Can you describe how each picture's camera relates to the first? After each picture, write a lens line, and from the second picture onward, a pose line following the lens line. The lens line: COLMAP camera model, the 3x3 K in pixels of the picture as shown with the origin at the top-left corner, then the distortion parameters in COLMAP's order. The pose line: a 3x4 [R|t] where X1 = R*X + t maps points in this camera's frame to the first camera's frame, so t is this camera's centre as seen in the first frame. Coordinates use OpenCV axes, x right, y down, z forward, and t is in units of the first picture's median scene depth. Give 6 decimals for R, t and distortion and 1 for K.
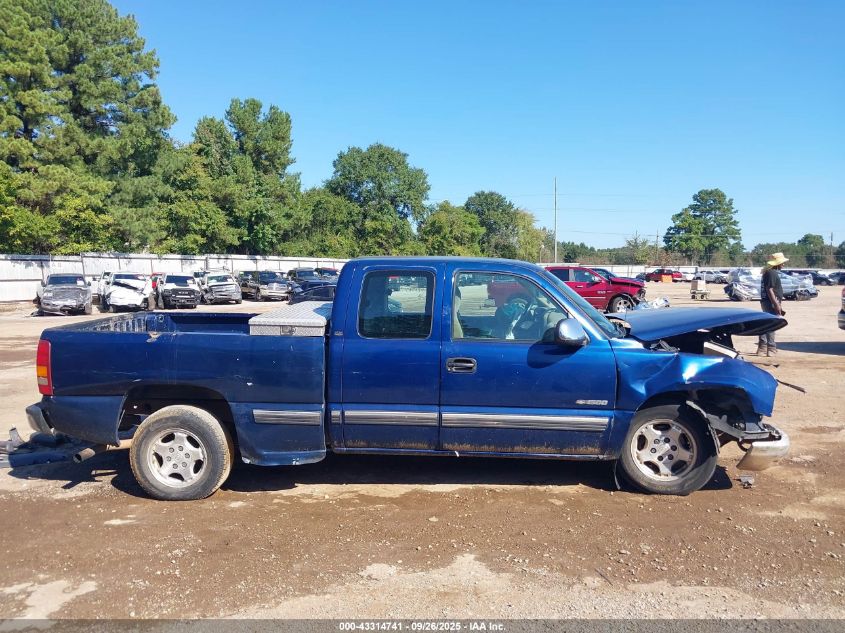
lens RADIAL K [[660.8, 0, 425.9], [0, 660.8, 313.5], [0, 0, 1]] dist [0.003472, -0.032577]
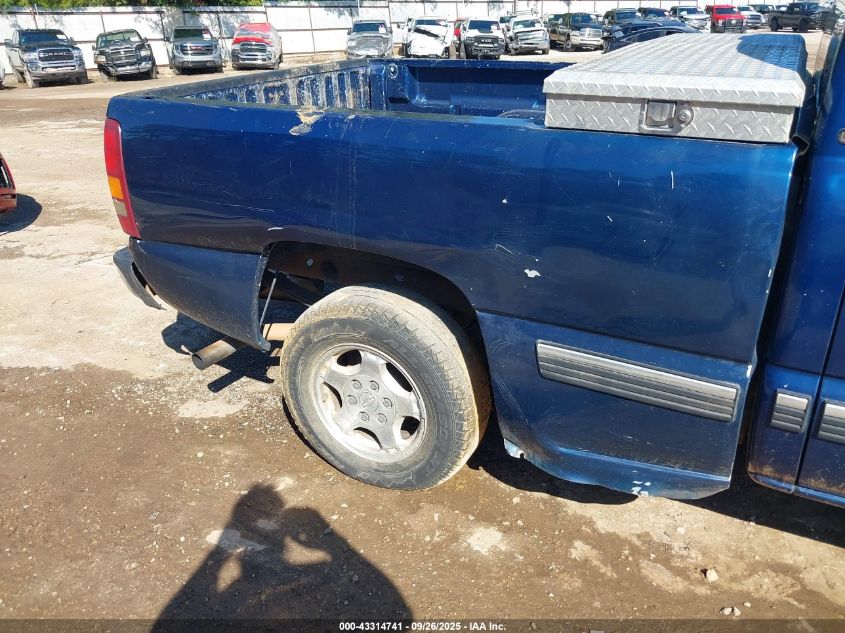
lens RADIAL K [[660.8, 0, 424.8], [0, 660.8, 314.1], [0, 0, 1]] dist [0.003472, -0.032577]
pose [[0.902070, 0.155626, -0.402554, -0.027241], [-0.004172, 0.935826, 0.352437, 0.000542], [0.431569, -0.316244, 0.844830, 0.105291]]
